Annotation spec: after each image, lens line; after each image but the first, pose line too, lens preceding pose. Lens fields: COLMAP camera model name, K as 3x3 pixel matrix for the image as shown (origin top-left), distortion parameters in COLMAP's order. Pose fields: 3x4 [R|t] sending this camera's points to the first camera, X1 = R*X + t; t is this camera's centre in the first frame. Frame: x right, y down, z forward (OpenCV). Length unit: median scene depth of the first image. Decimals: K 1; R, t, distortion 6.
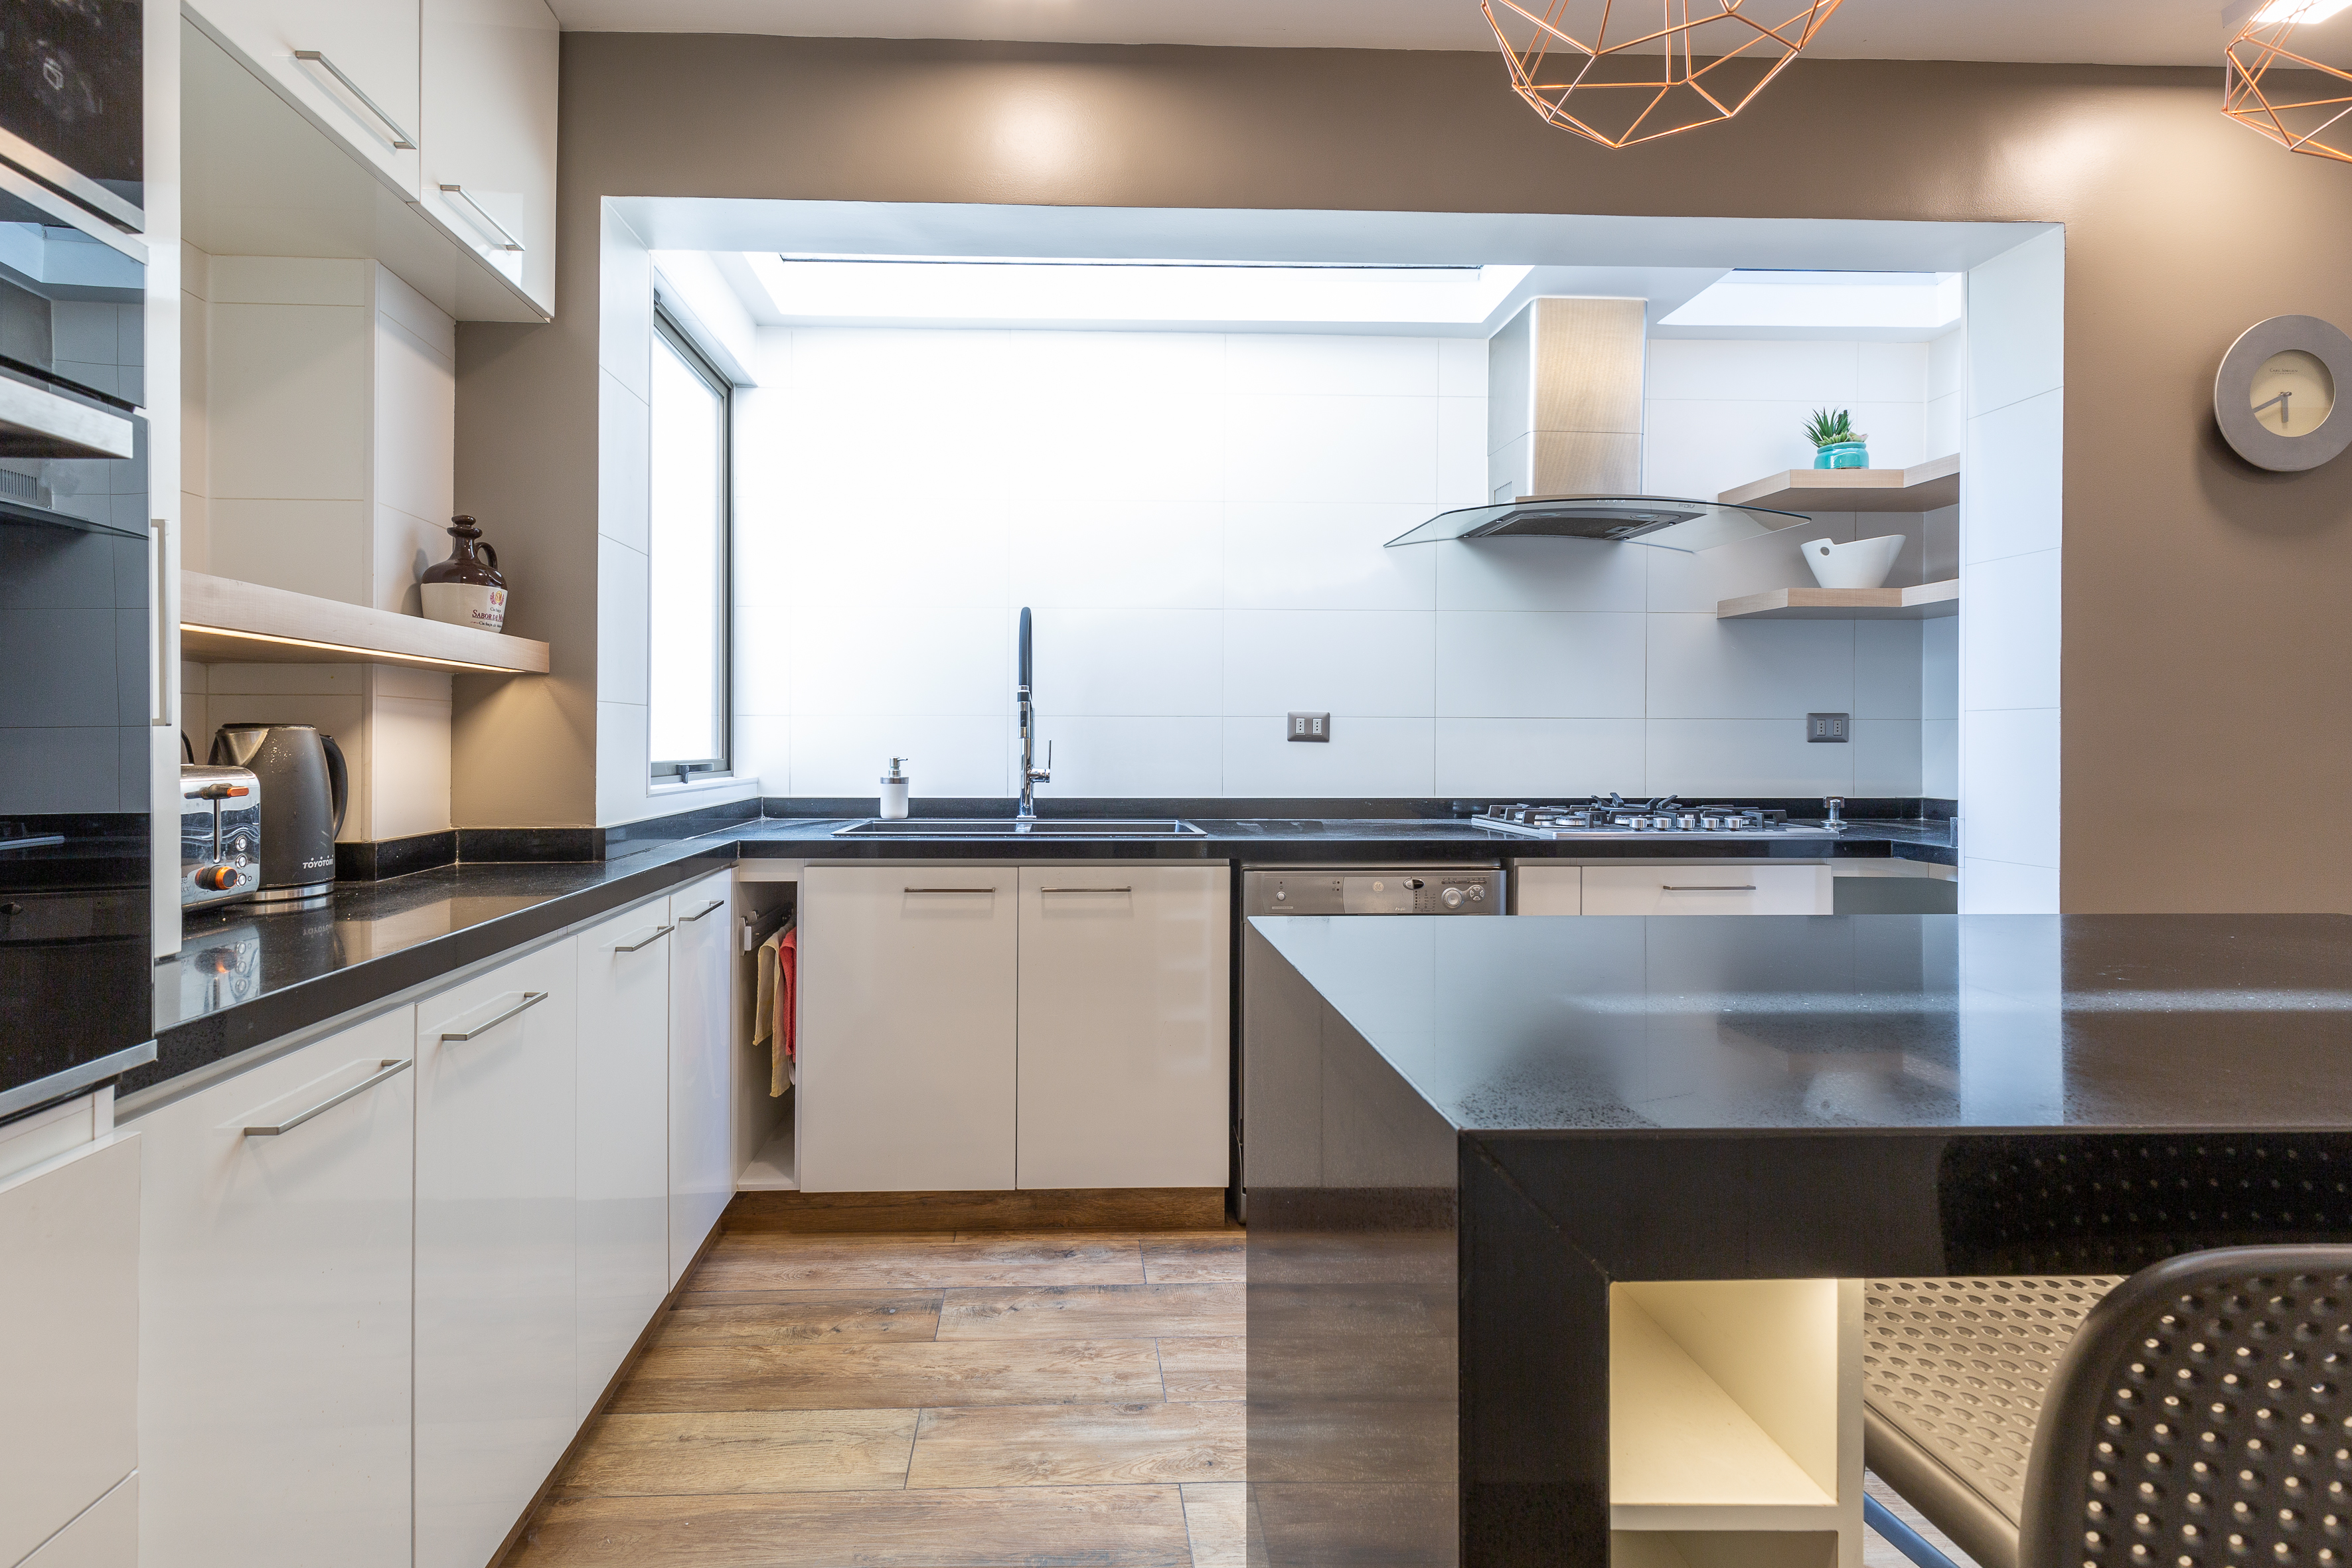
lens RADIAL K [[1064.6, 0, 1115.3], [0, 1064.6, 738.6], [0, 0, 1]] dist [0.003821, -0.002186]
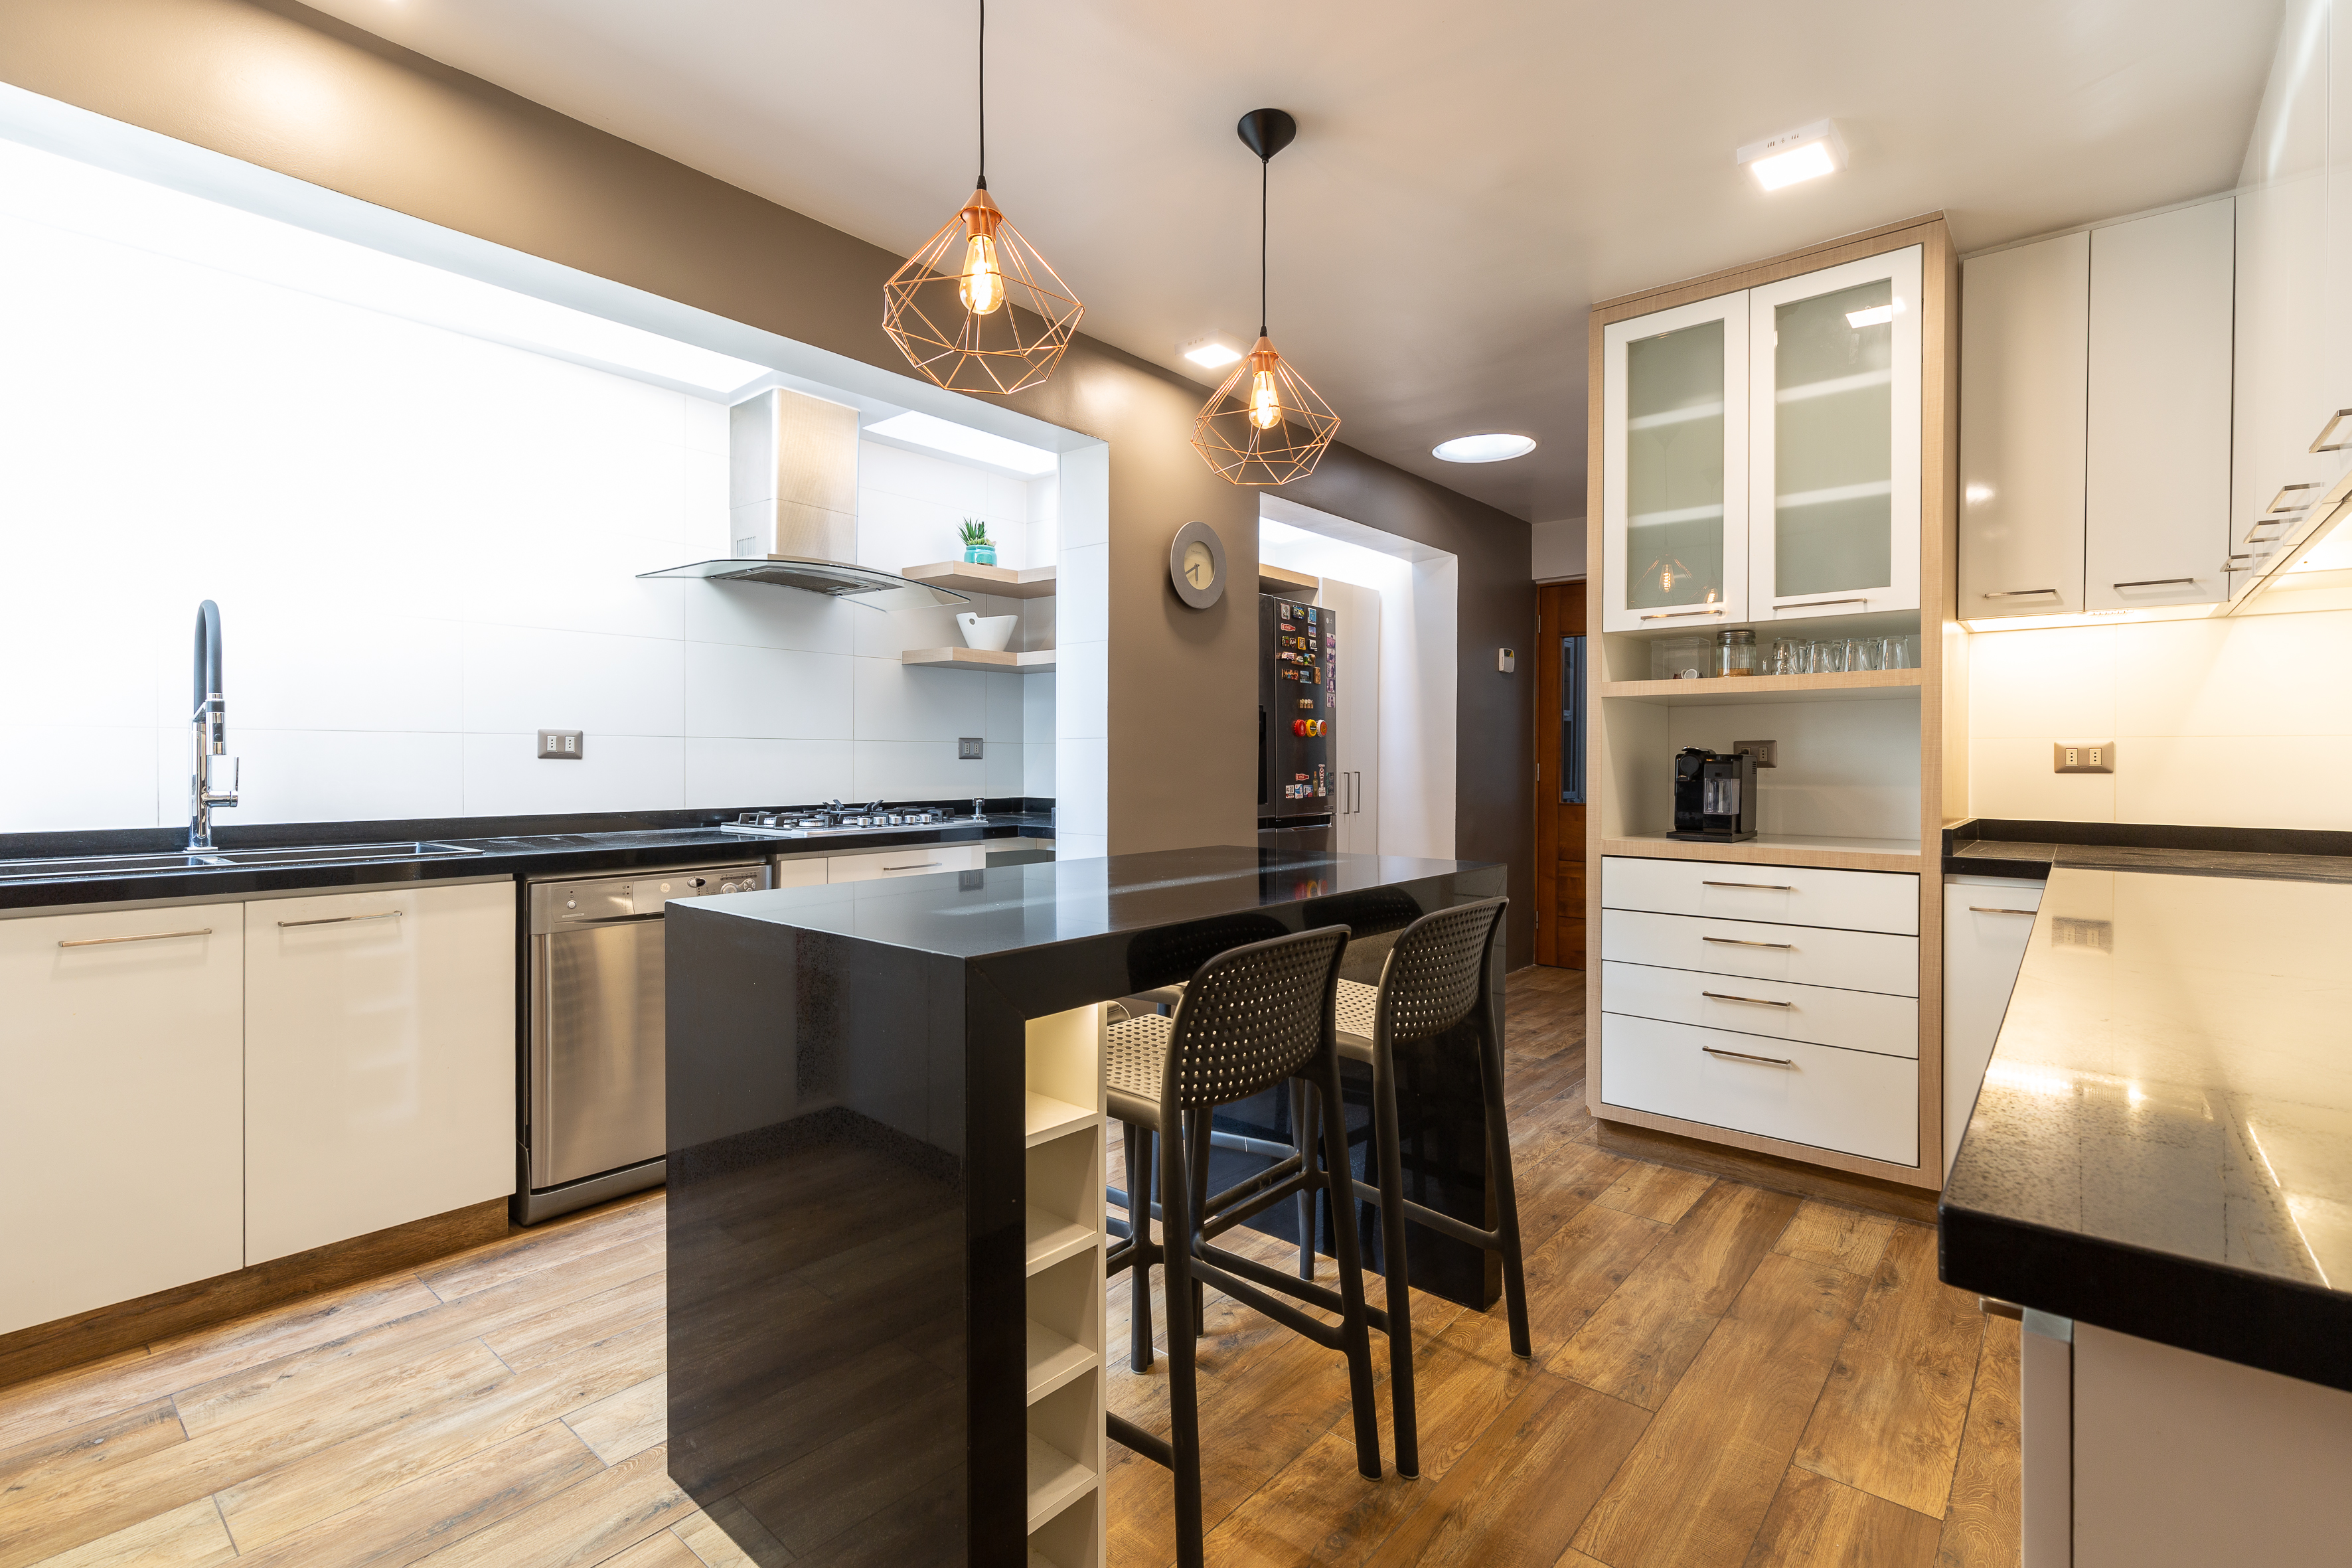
lens RADIAL K [[1064.6, 0, 1173.5], [0, 1064.6, 760.0], [0, 0, 1]] dist [0.003821, -0.002186]
pose [[0.673395, -0.001122, 0.739282, -0.208764], [-0.001961, 0.999993, 0.003304, -0.000589], [-0.739280, -0.003675, 0.673388, -0.146844]]
